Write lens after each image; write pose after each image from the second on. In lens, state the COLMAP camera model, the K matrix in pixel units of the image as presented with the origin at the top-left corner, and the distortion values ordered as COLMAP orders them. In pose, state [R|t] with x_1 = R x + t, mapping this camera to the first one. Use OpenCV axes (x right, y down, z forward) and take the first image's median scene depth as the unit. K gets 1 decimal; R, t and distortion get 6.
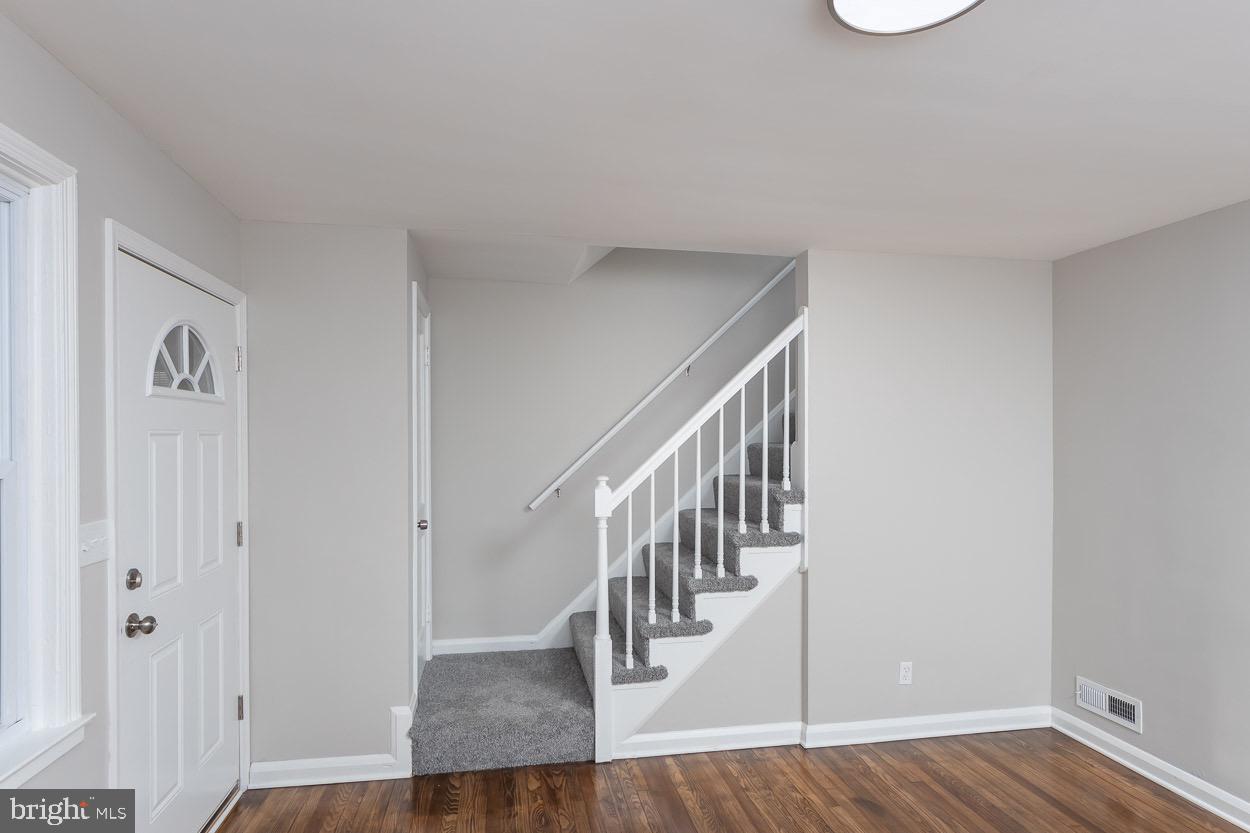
lens RADIAL K [[689.1, 0, 621.1], [0, 689.1, 429.7], [0, 0, 1]] dist [-0.000642, 0.001104]
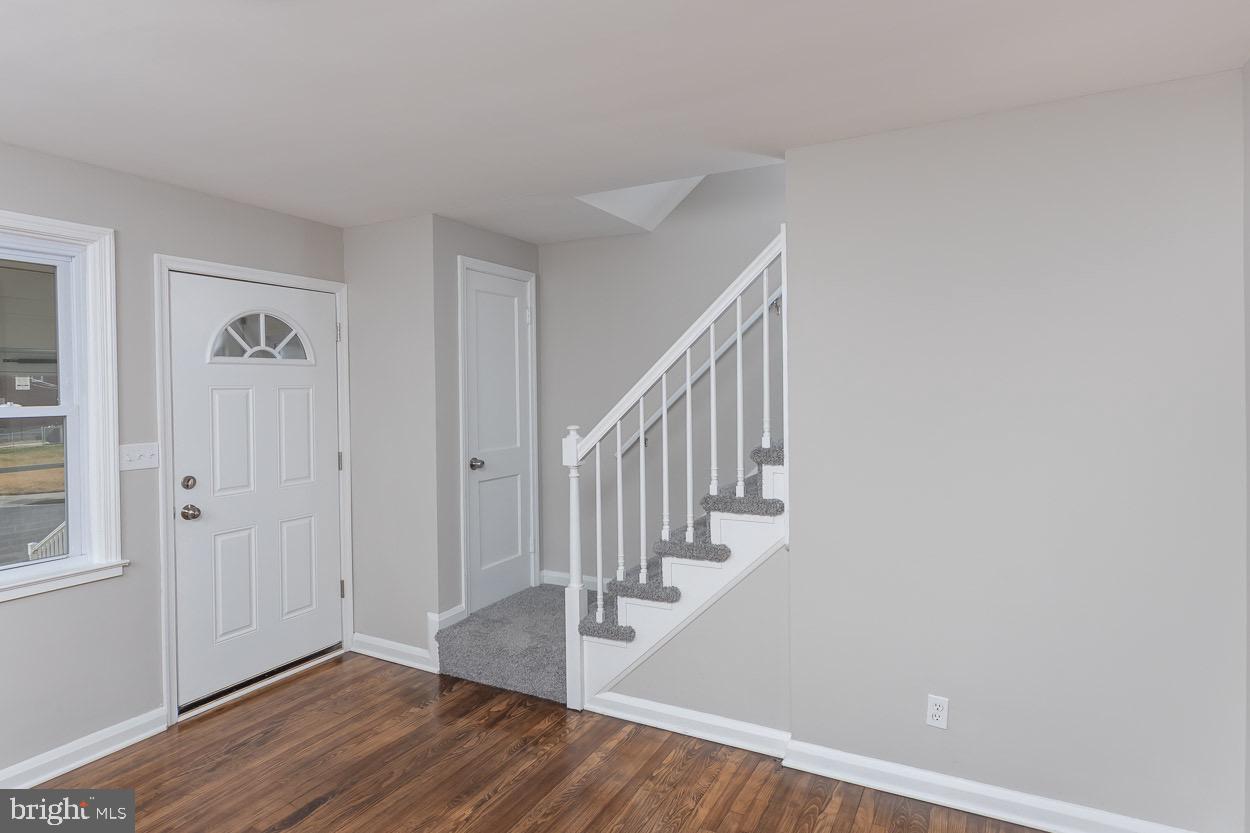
lens RADIAL K [[689.1, 0, 604.7], [0, 689.1, 394.1], [0, 0, 1]] dist [-0.000642, 0.001104]
pose [[0.774394, -0.007672, -0.632657, 0.647268], [0.019133, 0.999753, 0.011295, 0.012062], [0.632414, -0.020851, 0.774350, 0.258052]]
